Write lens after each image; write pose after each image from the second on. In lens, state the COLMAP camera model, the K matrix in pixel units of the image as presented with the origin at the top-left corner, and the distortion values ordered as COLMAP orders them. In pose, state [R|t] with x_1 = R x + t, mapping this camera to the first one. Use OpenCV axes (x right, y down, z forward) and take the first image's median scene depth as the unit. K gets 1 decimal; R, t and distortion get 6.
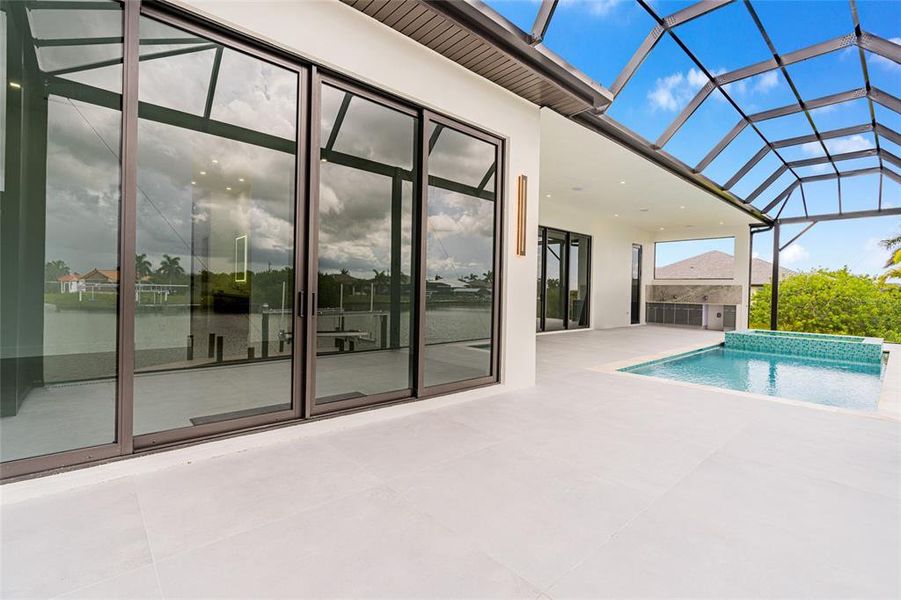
lens RADIAL K [[407.9, 0, 447.5], [0, 407.9, 295.9], [0, 0, 1]] dist [-0.003210, 0.000321]
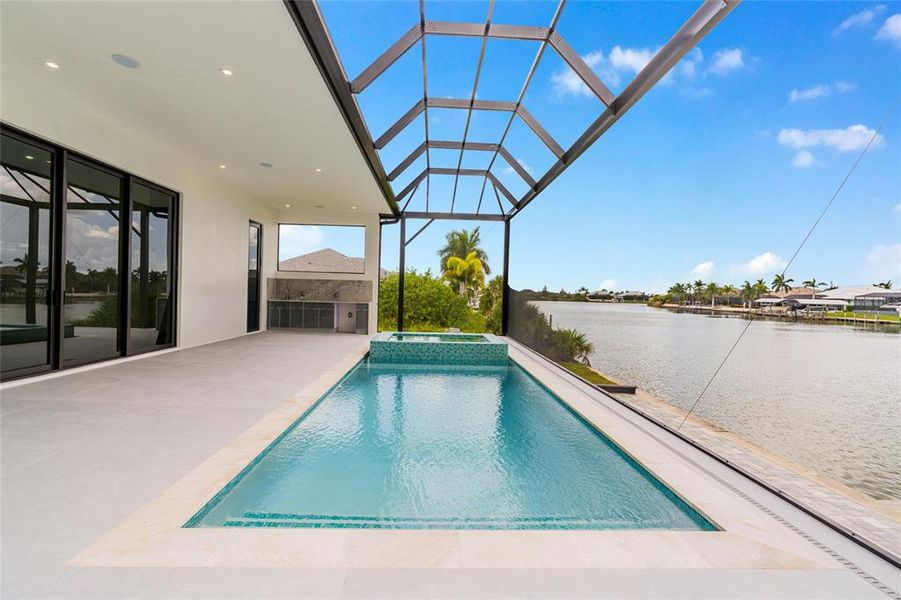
lens RADIAL K [[409.1, 0, 446.7], [0, 409.1, 296.7], [0, 0, 1]] dist [-0.001689, -0.000111]
pose [[0.640699, -0.009656, 0.767732, 0.134168], [-0.002202, 0.999894, 0.014413, -0.004510], [-0.767789, -0.010926, 0.640609, 0.295037]]
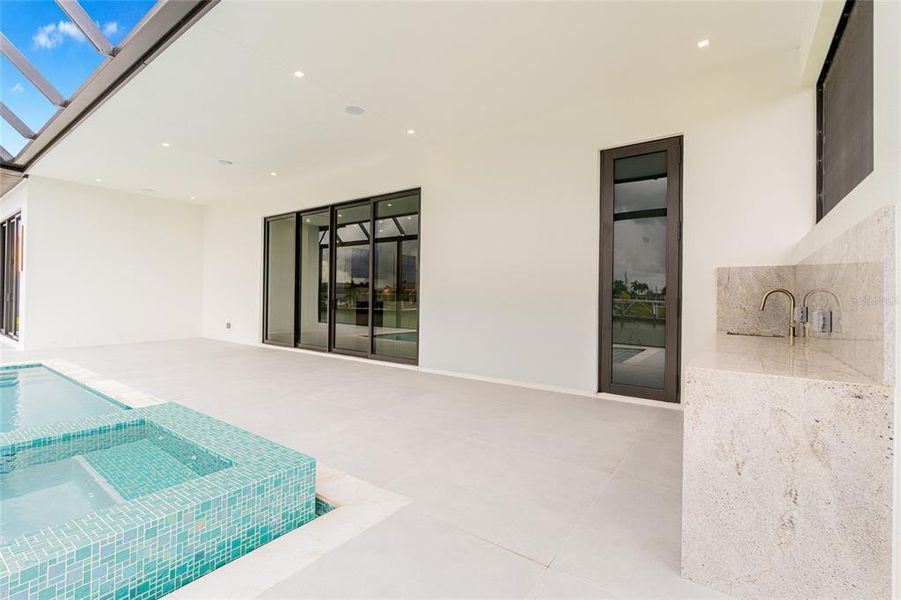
lens RADIAL K [[407.9, 0, 447.5], [0, 407.9, 295.9], [0, 0, 1]] dist [-0.003210, 0.000321]
pose [[0.209137, -0.022762, -0.977622, 0.804716], [-0.020697, 0.999402, -0.027696, 0.003281], [0.977667, 0.026027, 0.208540, 0.869245]]
